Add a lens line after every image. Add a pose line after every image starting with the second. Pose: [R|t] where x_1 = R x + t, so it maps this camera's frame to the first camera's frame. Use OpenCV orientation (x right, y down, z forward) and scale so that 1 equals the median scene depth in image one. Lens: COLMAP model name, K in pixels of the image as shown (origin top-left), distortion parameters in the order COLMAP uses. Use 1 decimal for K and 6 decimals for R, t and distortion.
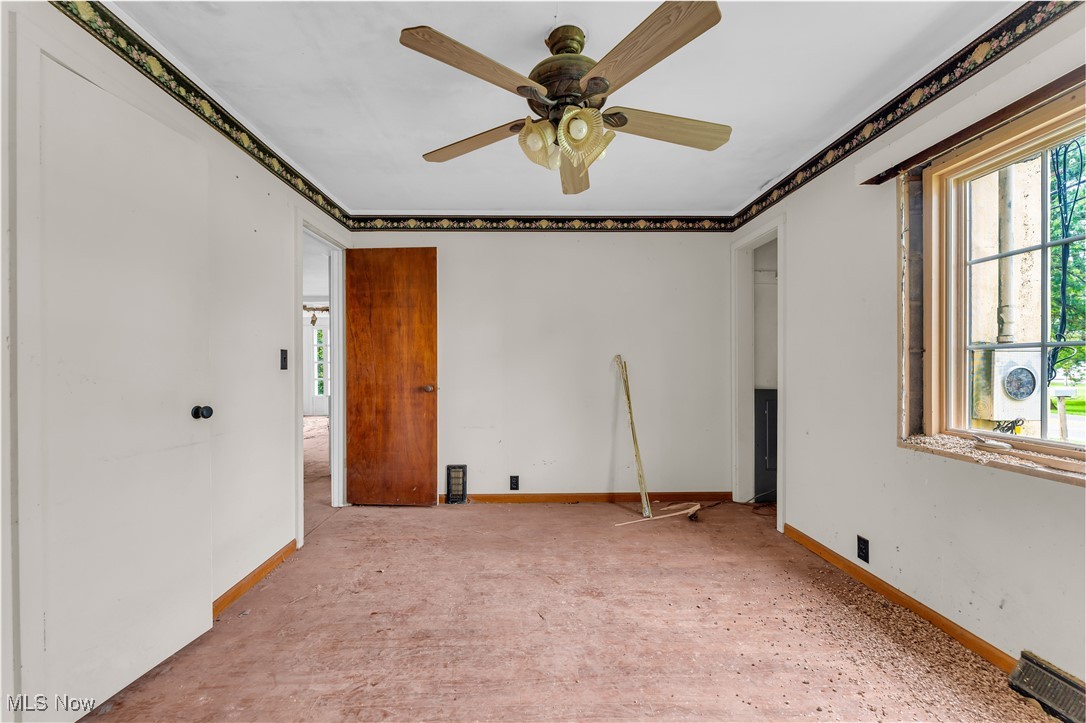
lens RADIAL K [[432.5, 0, 540.5], [0, 432.5, 371.3], [0, 0, 1]] dist [0.001116, -0.000054]
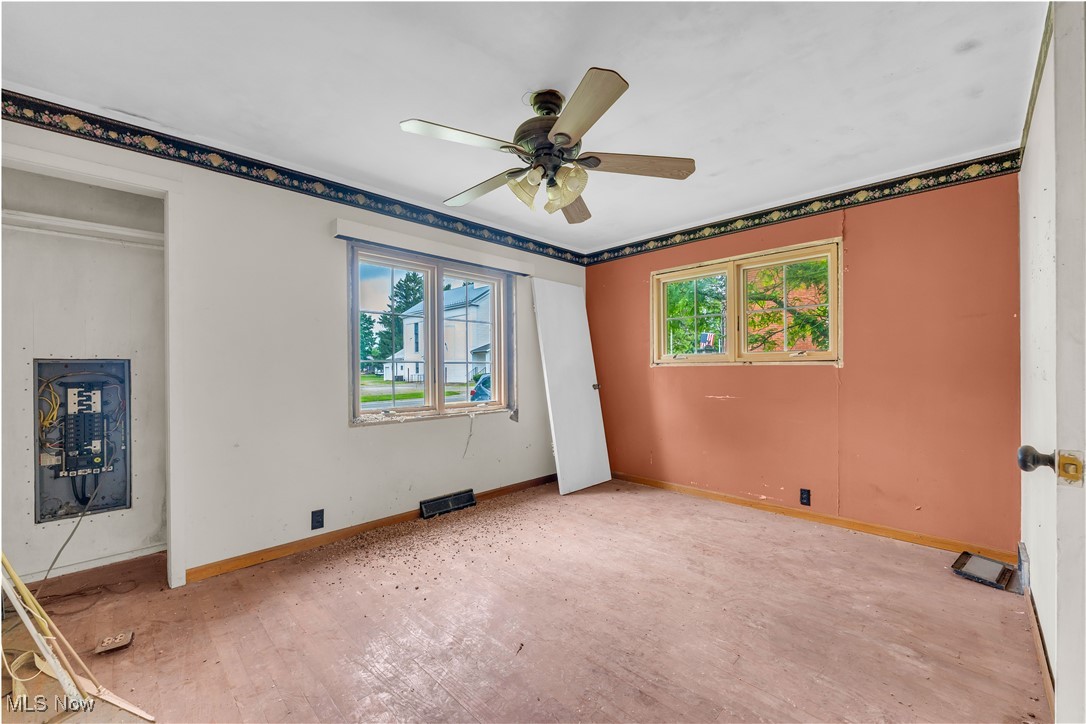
lens RADIAL K [[432.5, 0, 540.5], [0, 432.5, 364.2], [0, 0, 1]] dist [0.001116, -0.000054]
pose [[-0.684337, 0.019891, 0.728894, -0.753320], [0.020295, 0.999760, -0.008228, -0.013294], [-0.728883, 0.009162, -0.684577, 1.720559]]
